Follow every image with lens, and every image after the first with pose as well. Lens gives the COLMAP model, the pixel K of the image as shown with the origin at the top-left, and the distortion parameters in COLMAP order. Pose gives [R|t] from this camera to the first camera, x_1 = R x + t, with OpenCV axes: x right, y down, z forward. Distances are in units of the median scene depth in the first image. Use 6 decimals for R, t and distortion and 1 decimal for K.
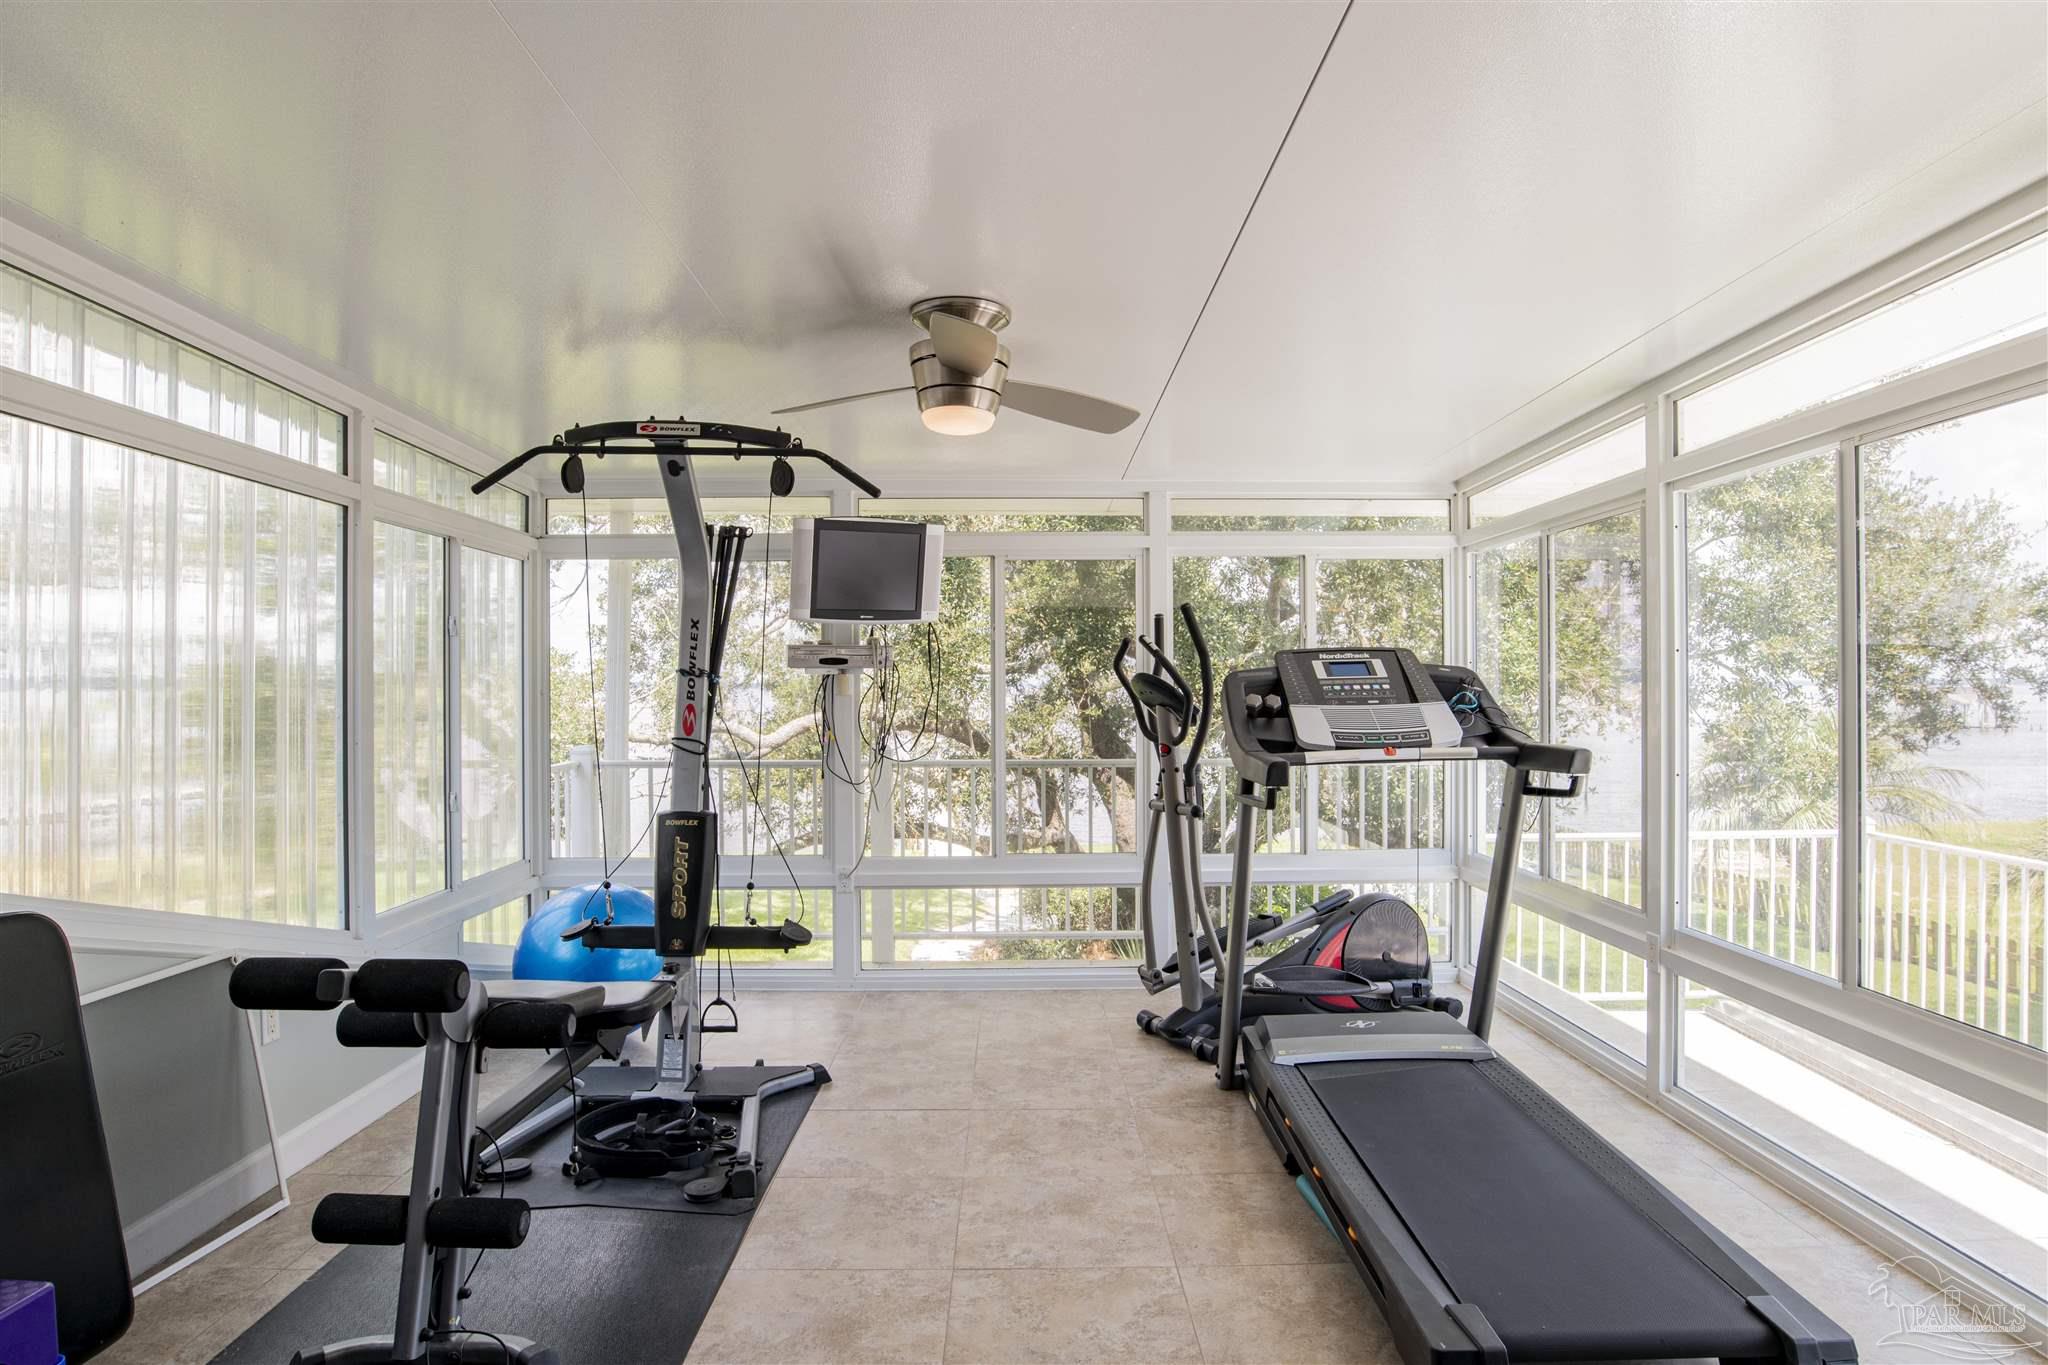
lens RADIAL K [[1133.1, 0, 1039.5], [0, 1133.1, 668.3], [0, 0, 1]] dist [-0.044449, 0.002656]
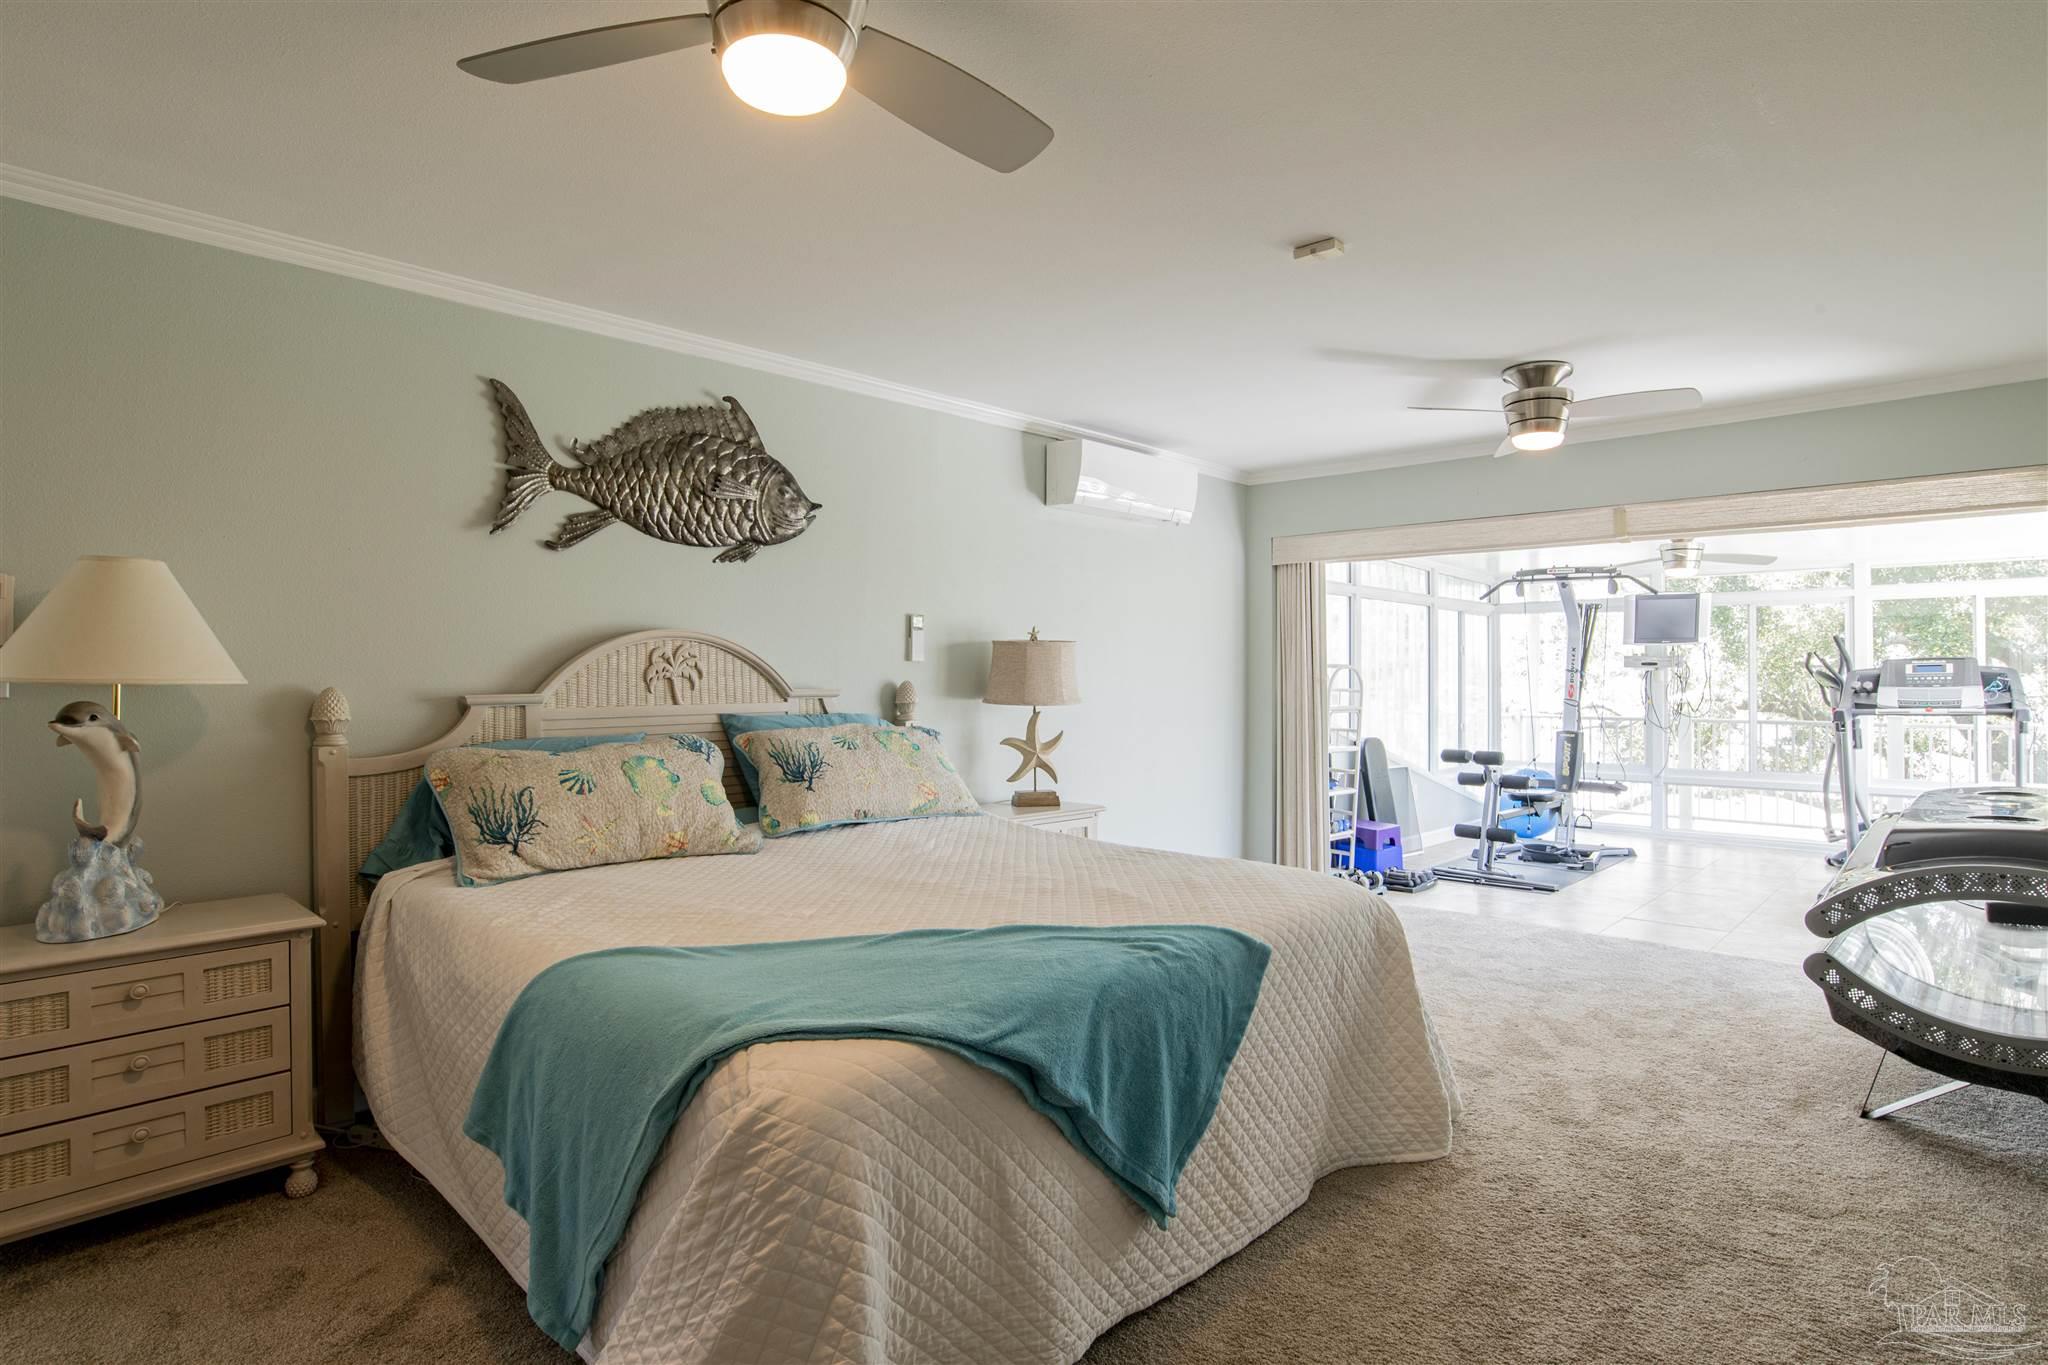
lens RADIAL K [[1052.7, 0, 1035.7], [0, 1052.7, 671.6], [0, 0, 1]] dist [-0.067284, 0.027990]
pose [[0.707453, 0.000230, -0.706760, 0.379352], [0.008970, 0.999916, 0.009304, -0.022129], [0.706703, -0.012922, 0.707392, -1.168703]]
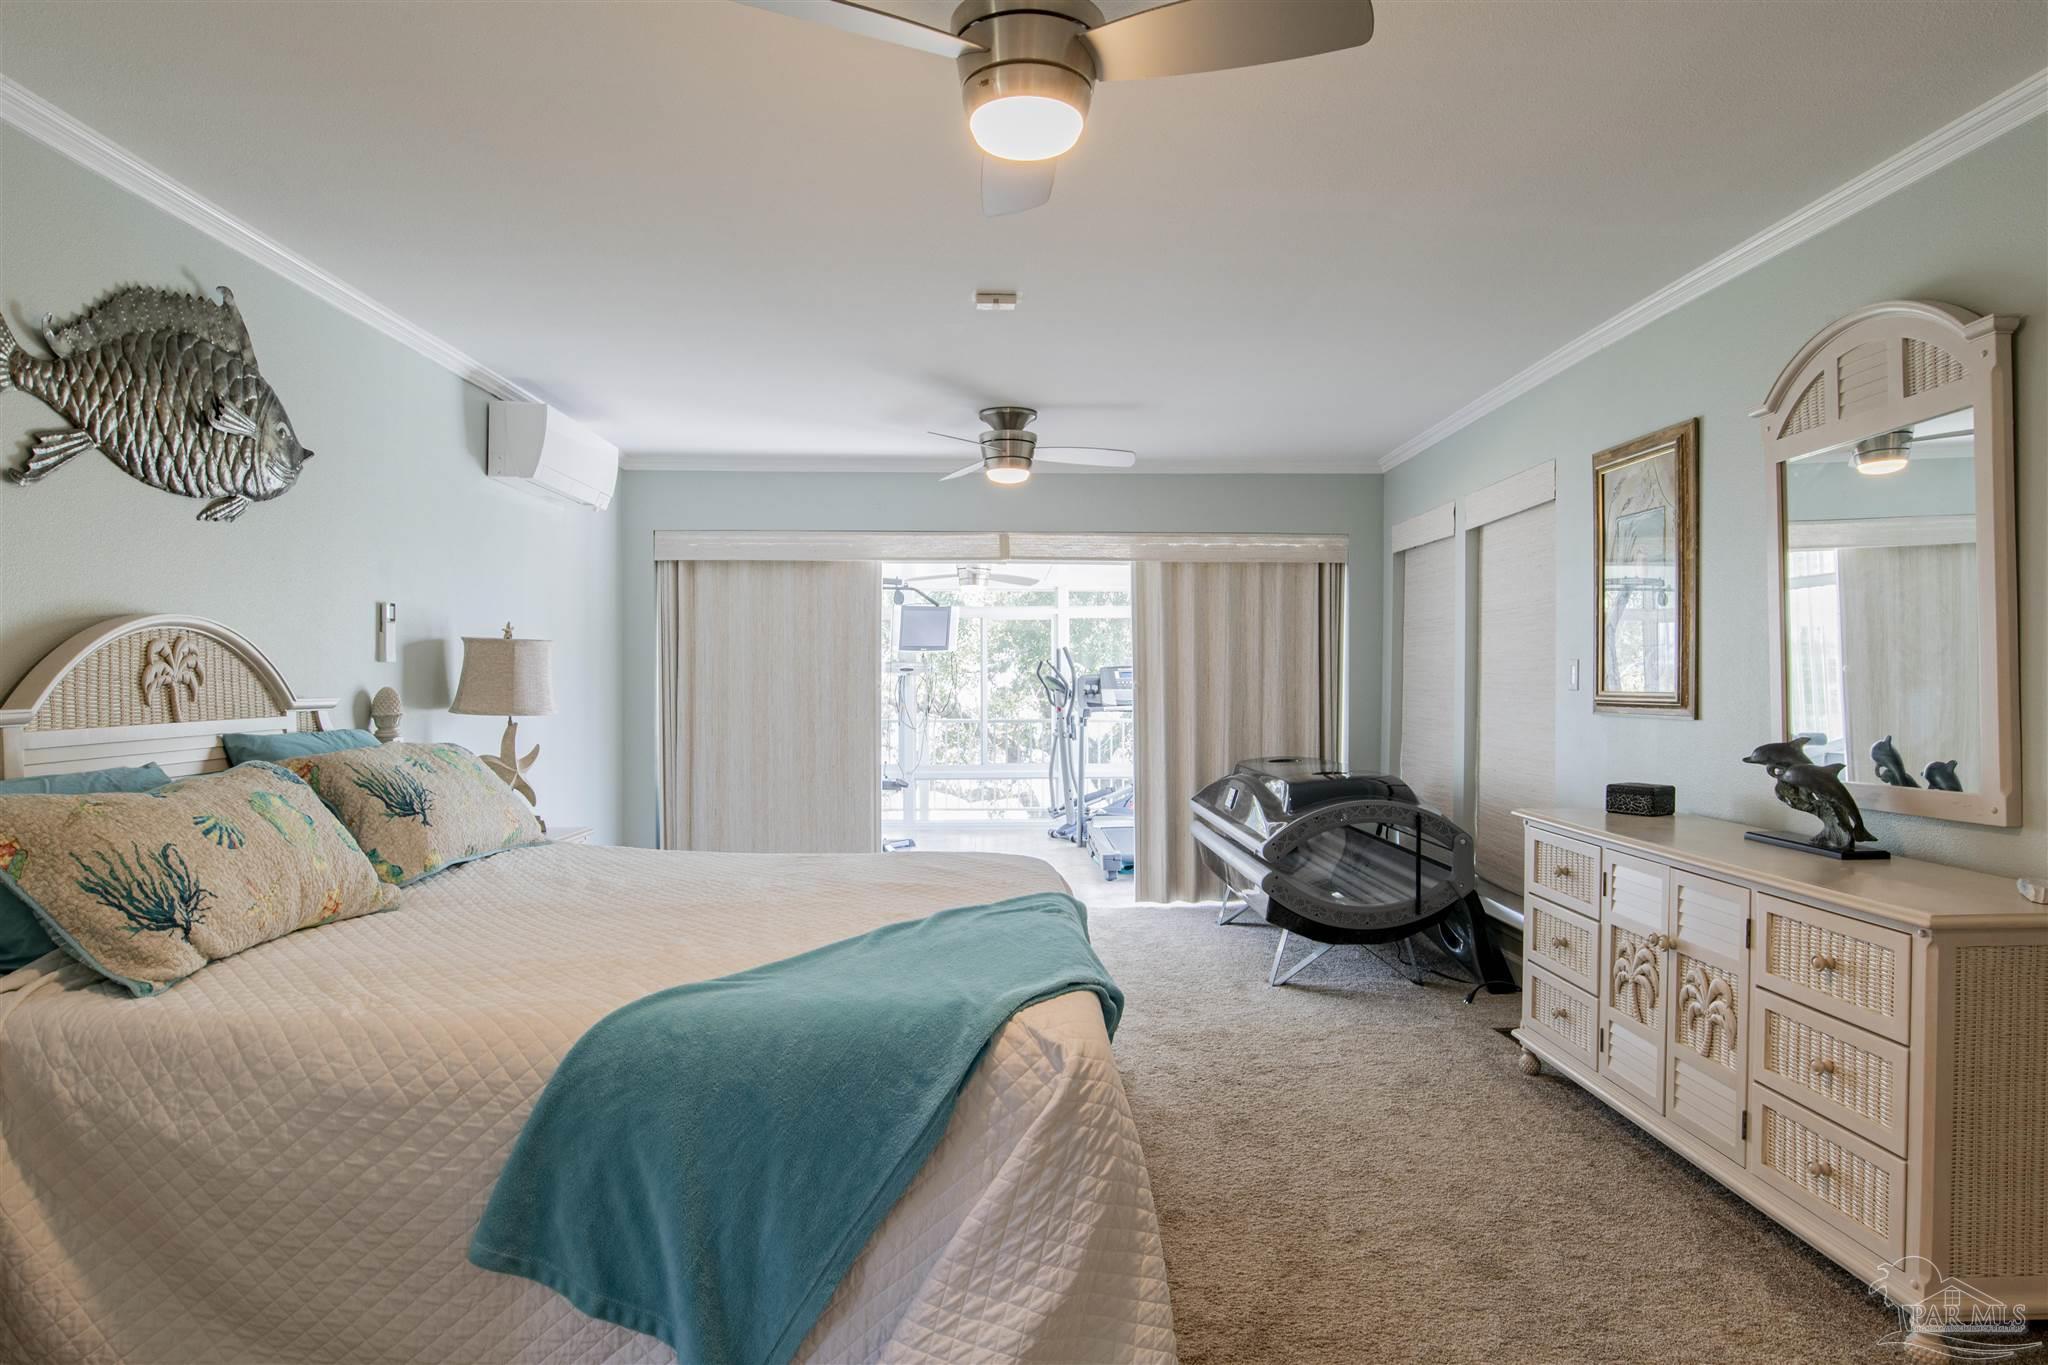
lens RADIAL K [[1212.1, 0, 1020.3], [0, 1212.1, 705.6], [0, 0, 1]] dist [-0.055131, 0.026079]
pose [[0.999987, 0.001462, 0.004833, 0.023078], [-0.001637, 0.999334, 0.036449, -0.024870], [-0.004776, -0.036457, 0.999324, -1.466943]]
